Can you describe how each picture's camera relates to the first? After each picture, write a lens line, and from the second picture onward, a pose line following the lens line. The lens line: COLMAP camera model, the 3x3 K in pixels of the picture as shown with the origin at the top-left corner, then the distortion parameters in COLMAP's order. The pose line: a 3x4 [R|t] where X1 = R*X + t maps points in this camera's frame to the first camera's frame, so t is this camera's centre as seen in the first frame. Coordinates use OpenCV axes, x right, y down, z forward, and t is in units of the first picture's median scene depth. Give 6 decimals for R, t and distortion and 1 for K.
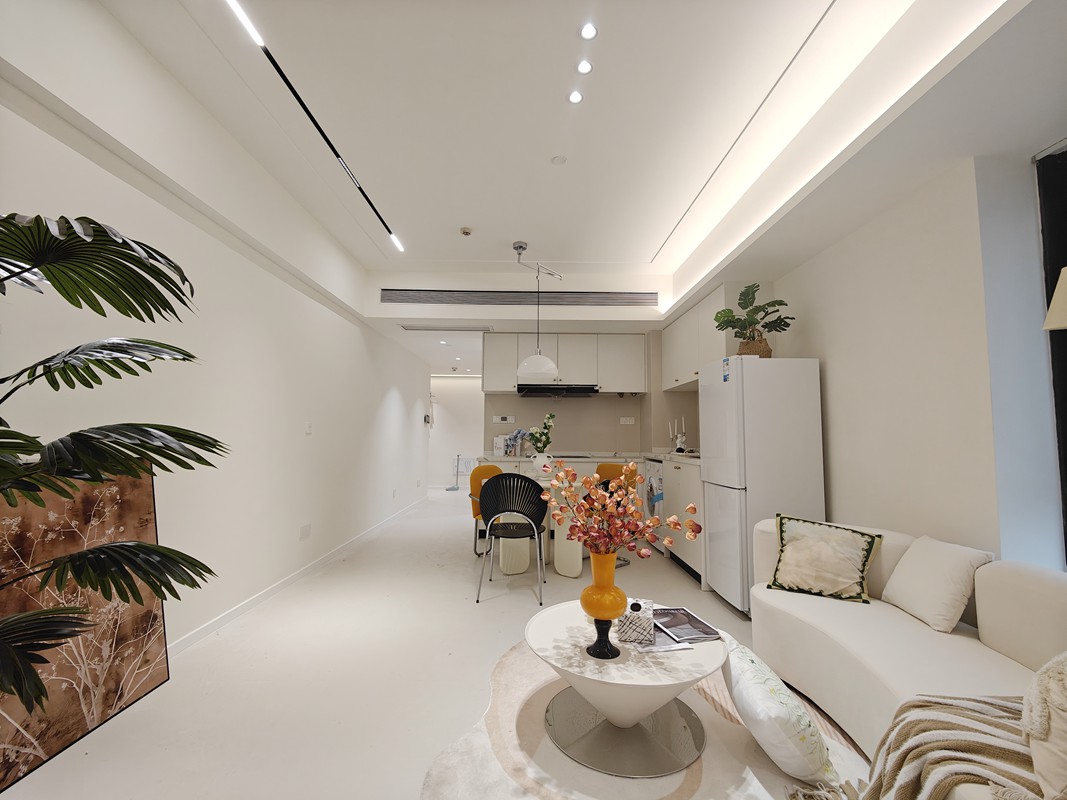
lens RADIAL K [[464.2, 0, 535.9], [0, 464.2, 396.8], [0, 0, 1]] dist [0.009599, -0.002752]
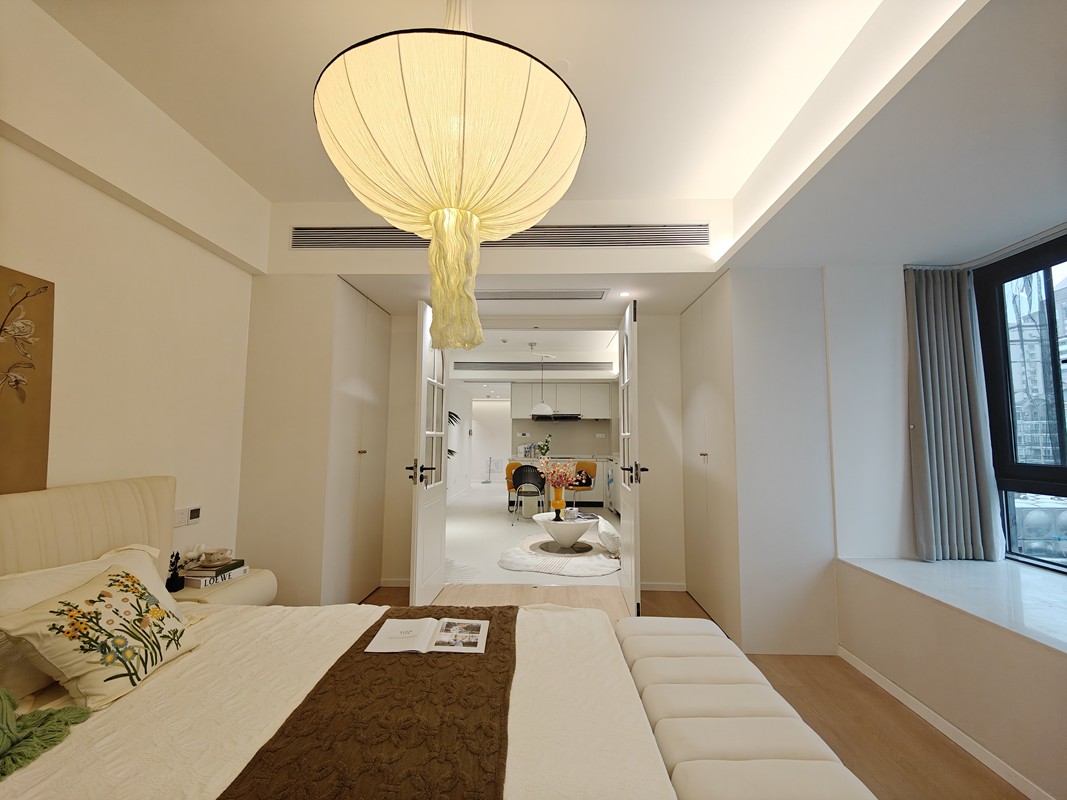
lens RADIAL K [[464.2, 0, 532.8], [0, 464.2, 401.7], [0, 0, 1]] dist [0.009599, -0.002752]
pose [[0.998877, -0.008113, -0.046674, 0.048268], [0.008268, 0.999961, 0.003117, -0.089665], [0.046647, -0.003499, 0.998905, -0.763816]]
